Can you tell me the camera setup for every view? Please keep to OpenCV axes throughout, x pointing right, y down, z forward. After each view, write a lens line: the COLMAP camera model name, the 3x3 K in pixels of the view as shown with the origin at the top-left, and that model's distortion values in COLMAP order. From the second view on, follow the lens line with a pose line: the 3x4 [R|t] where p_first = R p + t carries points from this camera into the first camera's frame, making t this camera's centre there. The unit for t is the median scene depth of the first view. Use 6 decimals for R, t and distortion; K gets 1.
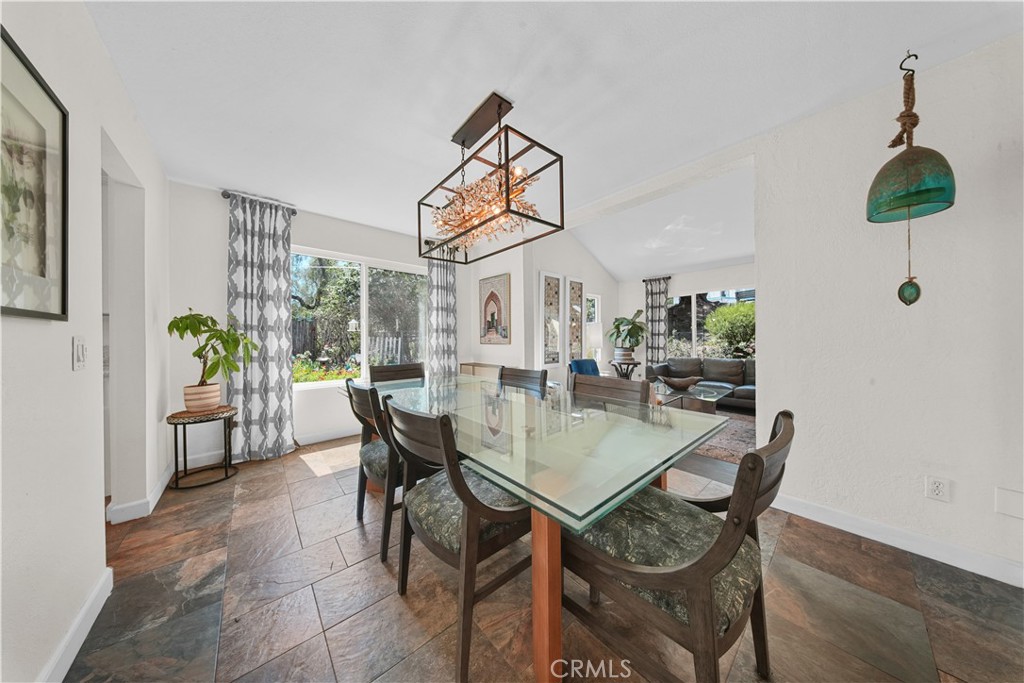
lens RADIAL K [[299.7, 0, 508.6], [0, 299.7, 338.8], [0, 0, 1]] dist [0.000665, -0.000043]
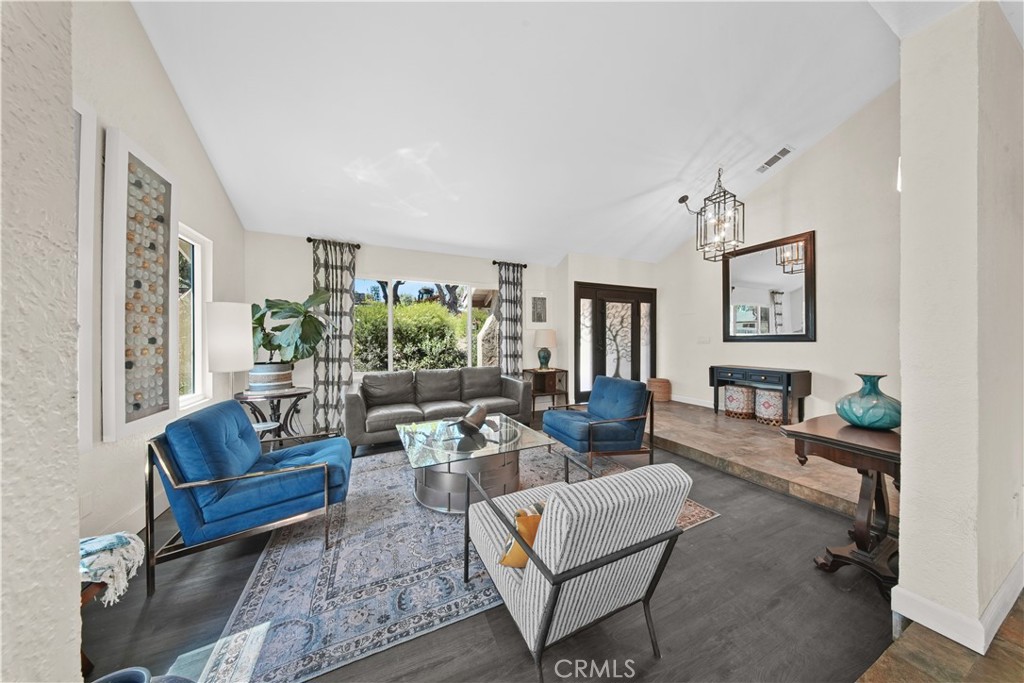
lens RADIAL K [[299.7, 0, 511.1], [0, 299.7, 347.1], [0, 0, 1]] dist [0.000665, -0.000043]
pose [[0.293319, -0.012826, 0.955929, 0.033122], [-0.001702, 0.999901, 0.013938, -0.003113], [-0.956013, -0.005715, 0.293268, 0.599329]]
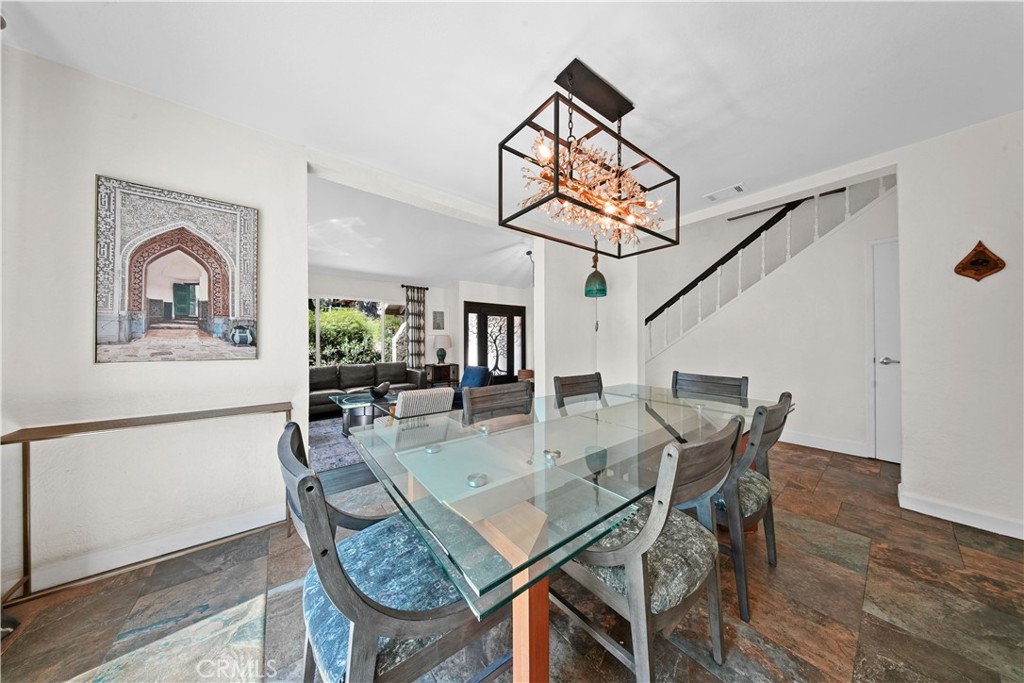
lens RADIAL K [[299.7, 0, 512.1], [0, 299.7, 341.8], [0, 0, 1]] dist [0.000665, -0.000043]
pose [[0.054125, 0.010563, 0.998478, -0.313006], [0.001648, 0.999942, -0.010668, -0.002207], [-0.998533, 0.002223, 0.054104, 0.401181]]
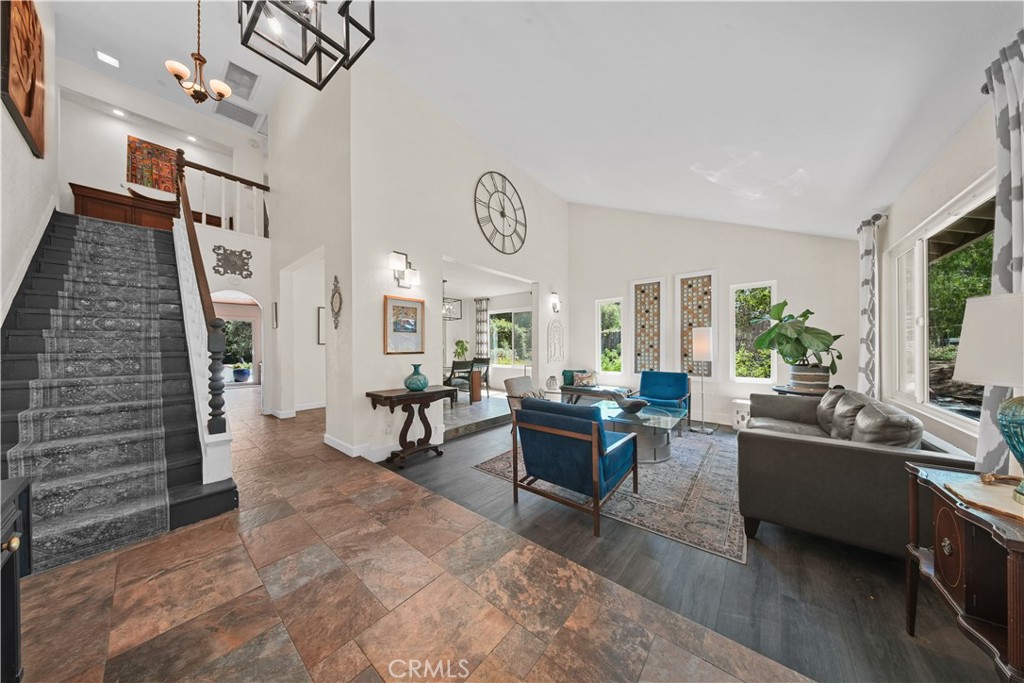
lens RADIAL K [[299.7, 0, 509.8], [0, 299.7, 345.0], [0, 0, 1]] dist [0.000665, -0.000043]
pose [[0.150717, 0.000669, -0.988577, 1.059071], [0.003698, 0.999992, 0.001241, -0.013053], [0.988570, -0.003843, 0.150714, 0.441221]]
